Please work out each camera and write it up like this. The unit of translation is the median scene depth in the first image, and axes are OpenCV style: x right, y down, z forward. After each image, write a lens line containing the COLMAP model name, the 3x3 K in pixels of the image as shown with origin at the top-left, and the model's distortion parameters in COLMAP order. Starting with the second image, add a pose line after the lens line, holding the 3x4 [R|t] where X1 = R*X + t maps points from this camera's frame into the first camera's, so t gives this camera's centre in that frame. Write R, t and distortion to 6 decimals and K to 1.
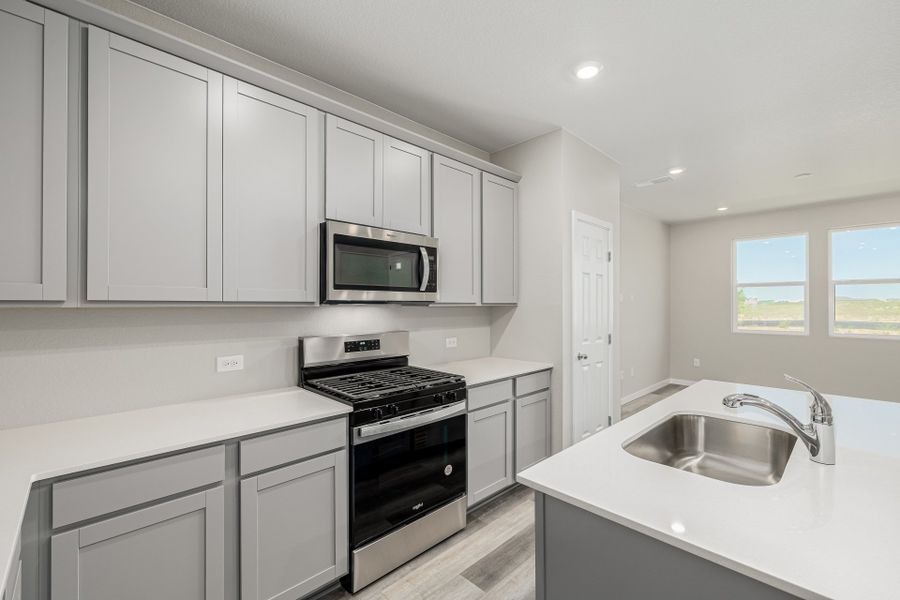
lens RADIAL K [[387.9, 0, 464.3], [0, 387.9, 300.7], [0, 0, 1]] dist [0.000841, 0.000097]
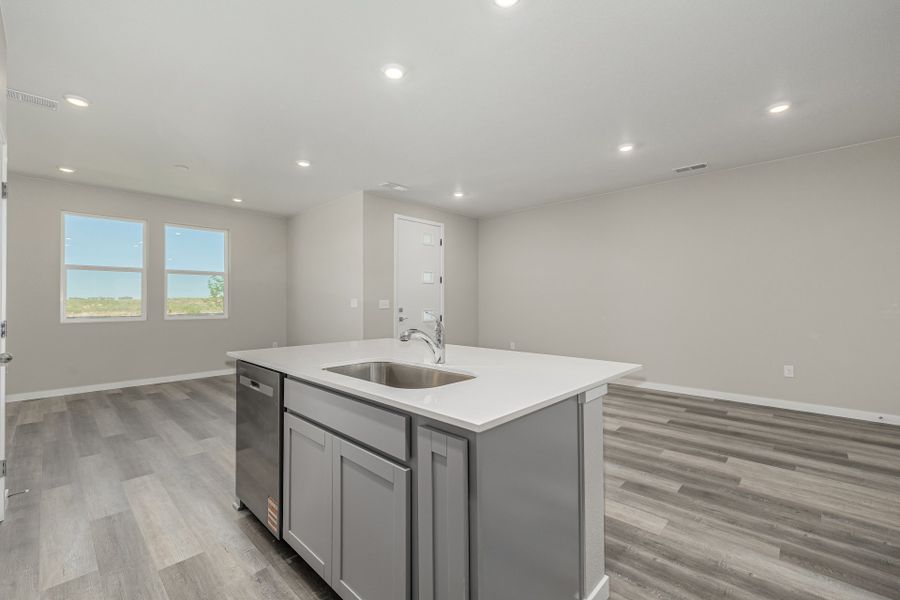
lens RADIAL K [[379.2, 0, 452.6], [0, 379.2, 298.6], [0, 0, 1]] dist [-0.000079, -0.000473]
pose [[-0.026826, 0.006805, 0.999617, -0.307915], [-0.000156, 0.999977, -0.006812, 0.081664], [-0.999640, -0.000339, -0.026824, 0.478202]]
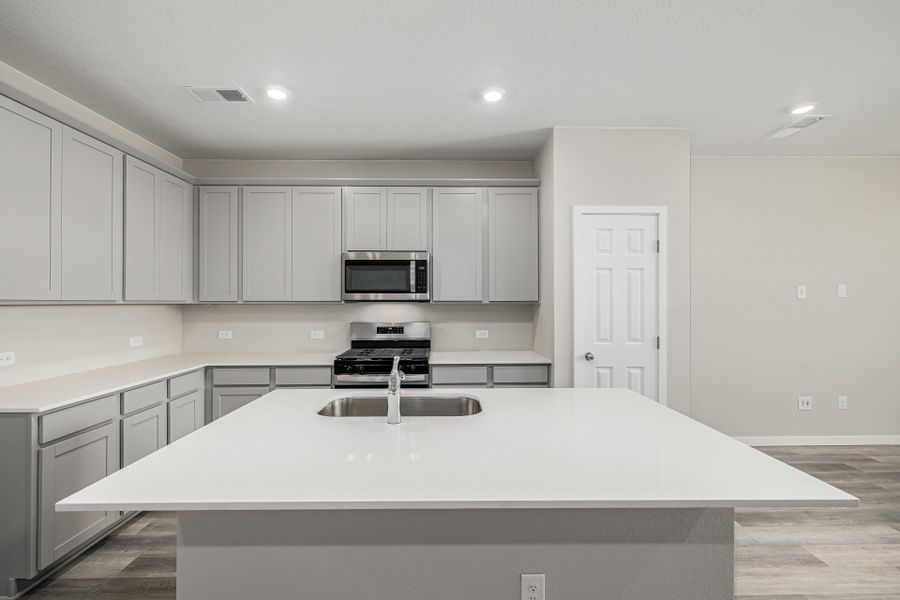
lens RADIAL K [[378.0, 0, 450.0], [0, 378.0, 300.0], [0, 0, 1]] dist [-0.000409, -0.000004]
pose [[0.715920, -0.005140, -0.698163, 0.899997], [0.007670, 0.999970, 0.000503, 0.001928], [0.698140, -0.005715, 0.715939, 0.124087]]
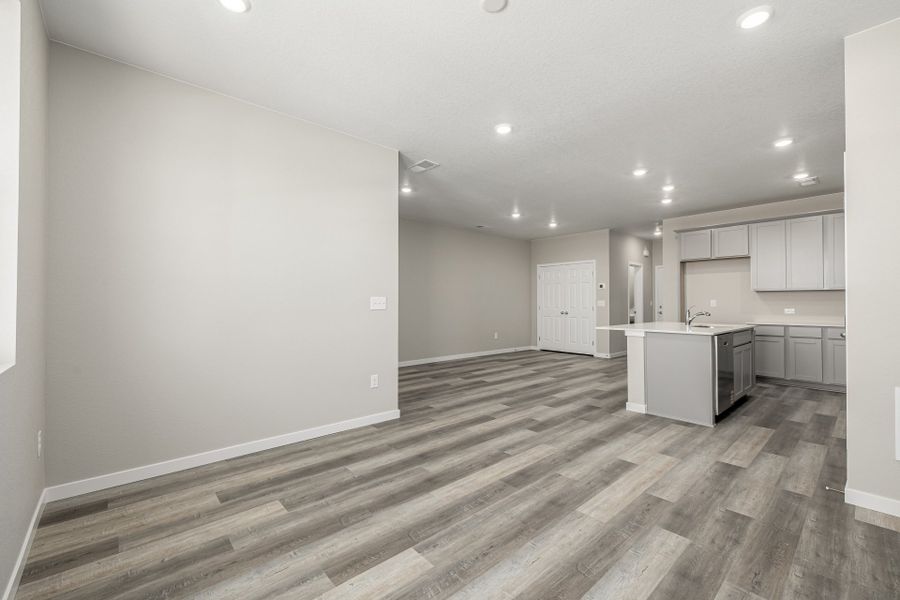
lens RADIAL K [[383.5, 0, 458.0], [0, 383.5, 299.2], [0, 0, 1]] dist [-0.000352, -0.000064]
pose [[-0.999071, -0.000321, 0.043097, 1.479668], [-0.001224, 0.999780, -0.020928, 0.107865], [-0.043081, -0.020961, -0.998852, 2.444041]]
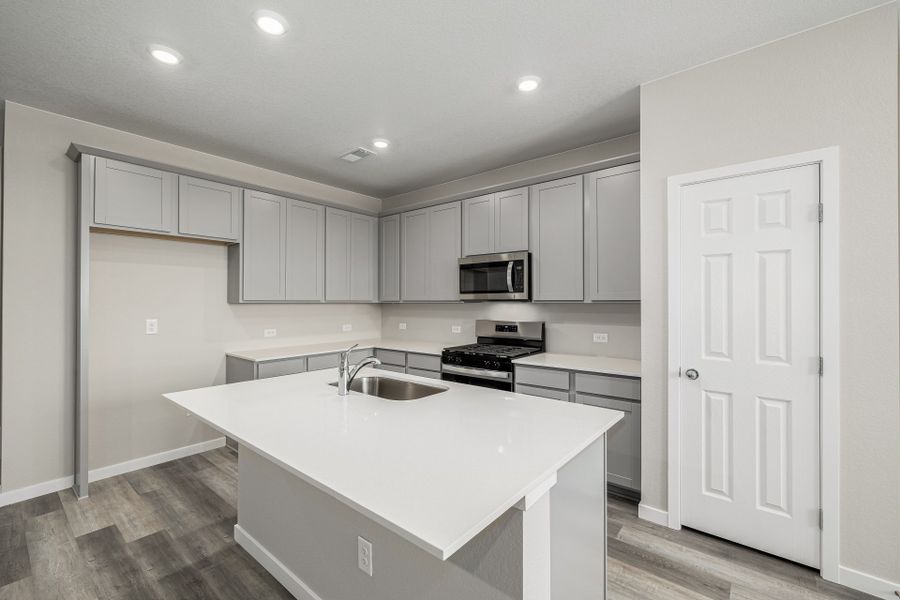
lens RADIAL K [[379.5, 0, 456.0], [0, 379.5, 300.1], [0, 0, 1]] dist [-0.000215, -0.000116]
pose [[0.099519, -0.006096, -0.995017, 1.215183], [0.008743, 0.999948, -0.005252, 0.008703], [0.994997, -0.008177, 0.099568, 0.641268]]
